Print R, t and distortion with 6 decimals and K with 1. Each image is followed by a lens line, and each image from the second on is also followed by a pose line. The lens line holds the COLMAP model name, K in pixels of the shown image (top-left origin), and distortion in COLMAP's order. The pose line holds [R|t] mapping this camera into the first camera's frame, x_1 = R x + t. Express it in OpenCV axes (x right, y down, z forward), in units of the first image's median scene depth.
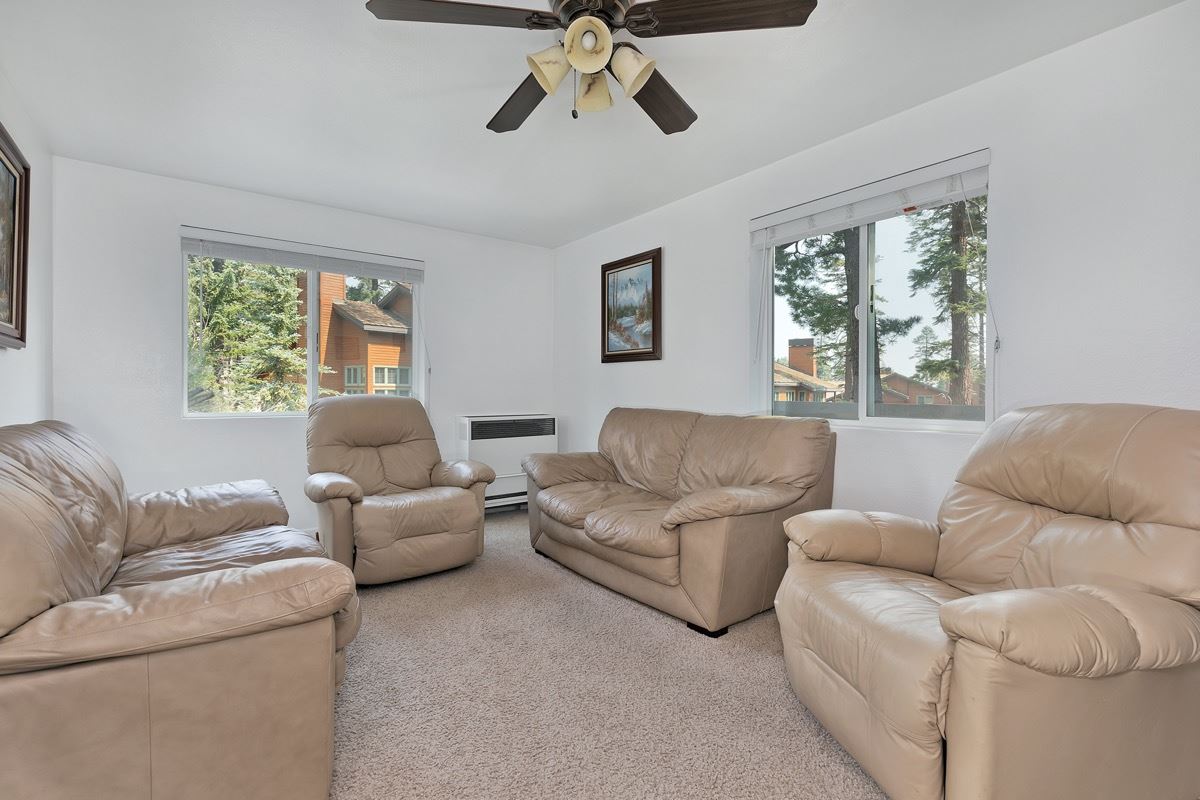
lens RADIAL K [[540.7, 0, 600.0], [0, 540.7, 400.0], [0, 0, 1]] dist [0.001919, -0.000342]
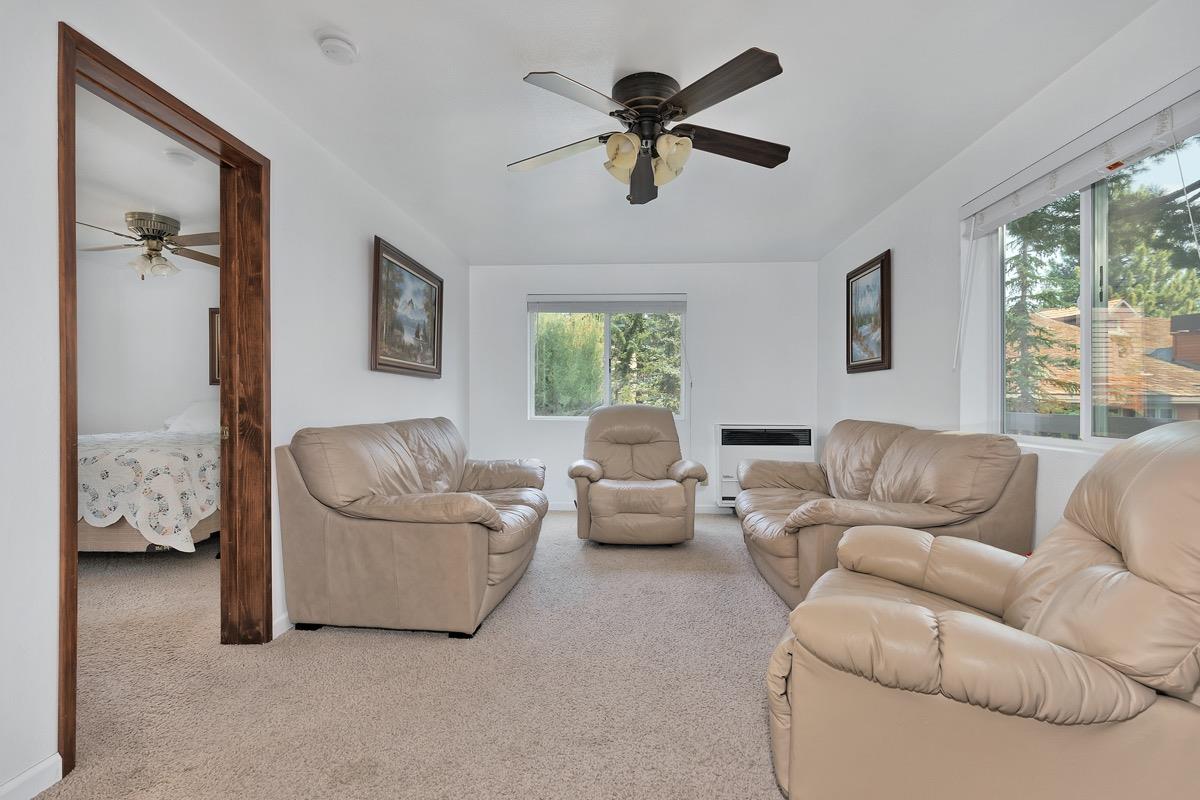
lens RADIAL K [[538.2, 0, 601.4], [0, 538.2, 411.5], [0, 0, 1]] dist [0.000635, -0.000306]
pose [[0.762804, 0.014062, -0.646477, 0.364839], [-0.014121, 0.999887, 0.005087, 0.001080], [0.646476, 0.005248, 0.762917, -0.035276]]
